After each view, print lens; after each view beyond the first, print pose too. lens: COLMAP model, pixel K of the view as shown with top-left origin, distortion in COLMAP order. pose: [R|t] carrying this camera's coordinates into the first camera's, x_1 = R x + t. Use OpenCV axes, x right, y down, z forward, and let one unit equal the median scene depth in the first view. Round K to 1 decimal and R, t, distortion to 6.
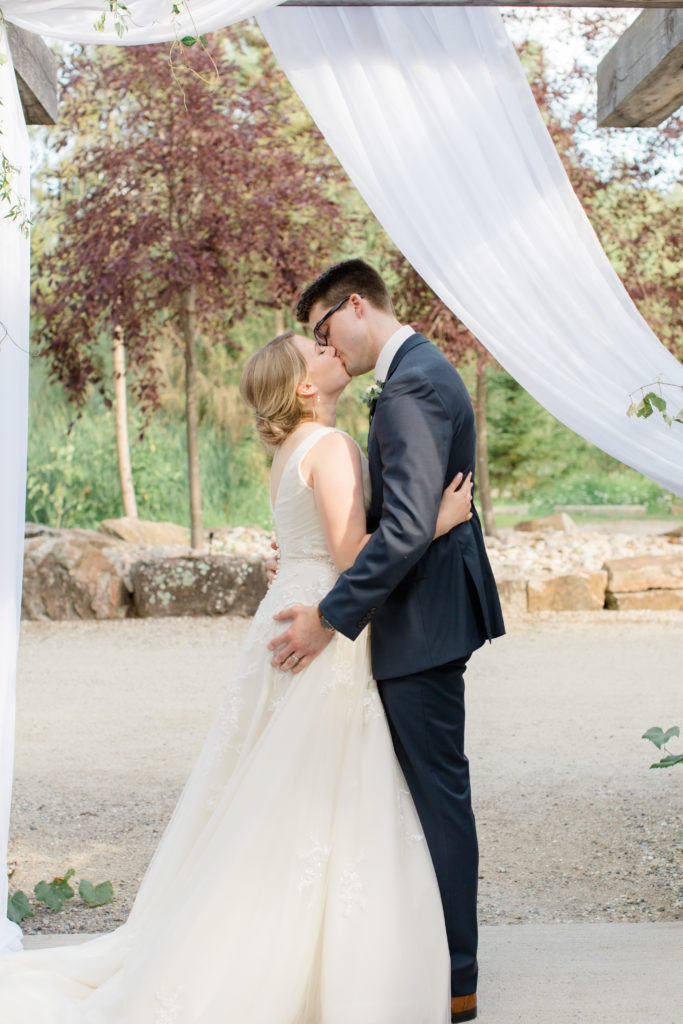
lens RADIAL K [[1461.8, 0, 341.5], [0, 1461.8, 512.0], [0, 0, 1]] dist [0.022546, 0.008419]
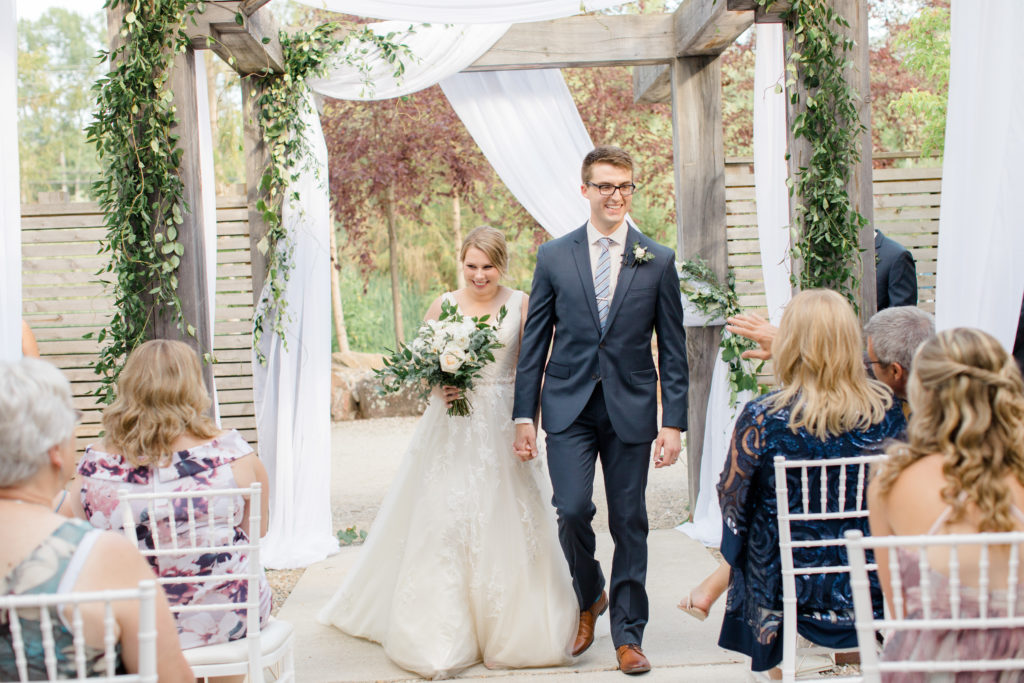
lens RADIAL K [[1461.8, 0, 512.0], [0, 1461.8, 341.5], [0, 0, 1]] dist [0.022546, 0.008419]
pose [[0.999102, -0.041427, -0.008918, 0.020114], [0.041334, 0.999092, -0.010340, 0.017709], [0.009339, 0.009962, 0.999907, -0.412143]]
